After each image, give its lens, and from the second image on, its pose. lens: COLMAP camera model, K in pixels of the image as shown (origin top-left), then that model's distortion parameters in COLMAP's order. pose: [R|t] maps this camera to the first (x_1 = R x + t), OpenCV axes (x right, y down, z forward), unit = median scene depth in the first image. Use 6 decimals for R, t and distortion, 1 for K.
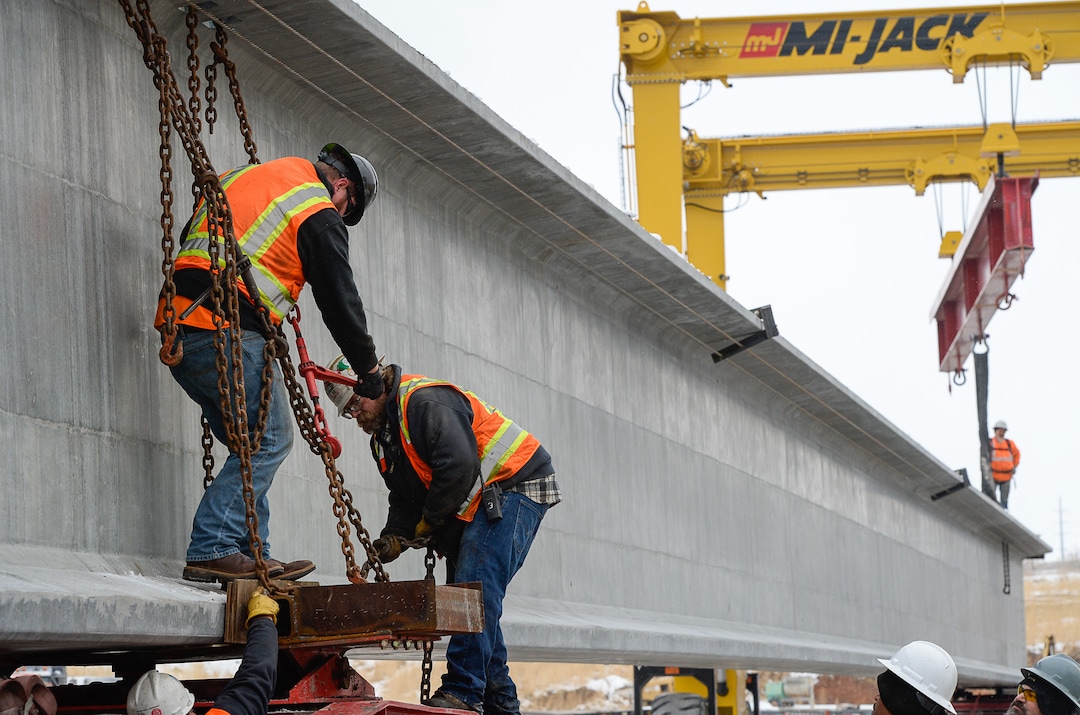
lens RADIAL K [[3812.8, 0, 540.0], [0, 3812.8, 357.5], [0, 0, 1]] dist [0.096728, 1.232700]
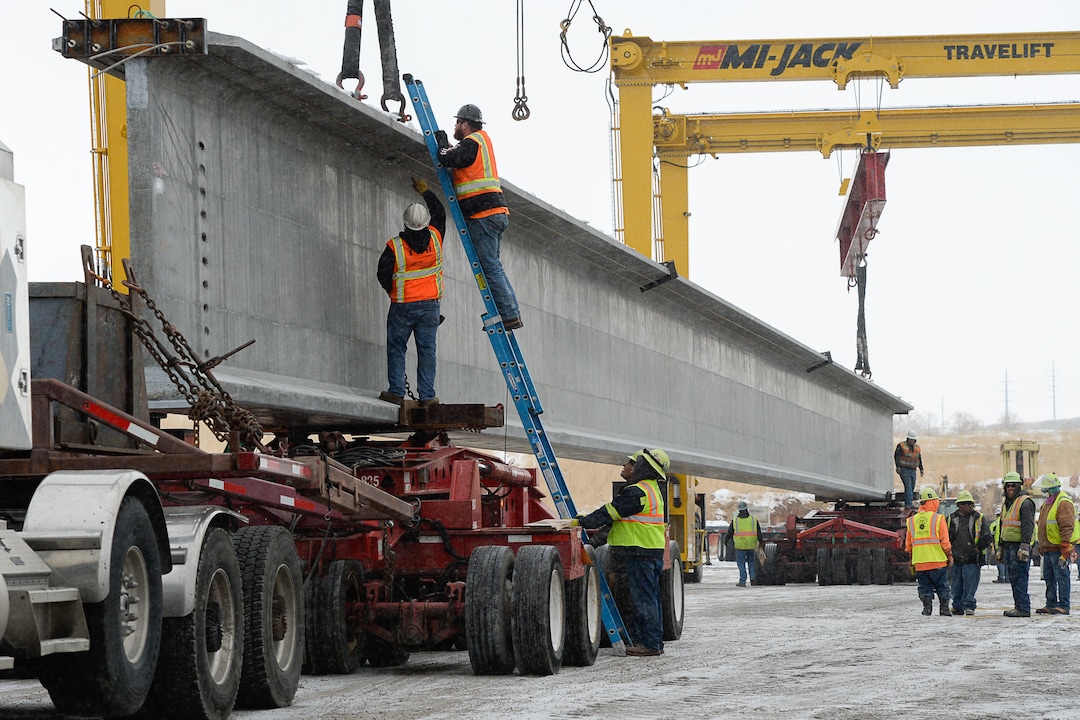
lens RADIAL K [[3883.1, 0, 540.0], [0, 3883.1, 360.0], [0, 0, 1]] dist [-1.776122, 2.954483]
pose [[0.999827, 0.014718, -0.011343, 0.011997], [-0.014308, 0.999270, 0.035431, -0.018512], [0.011856, -0.035262, 0.999308, -0.487353]]
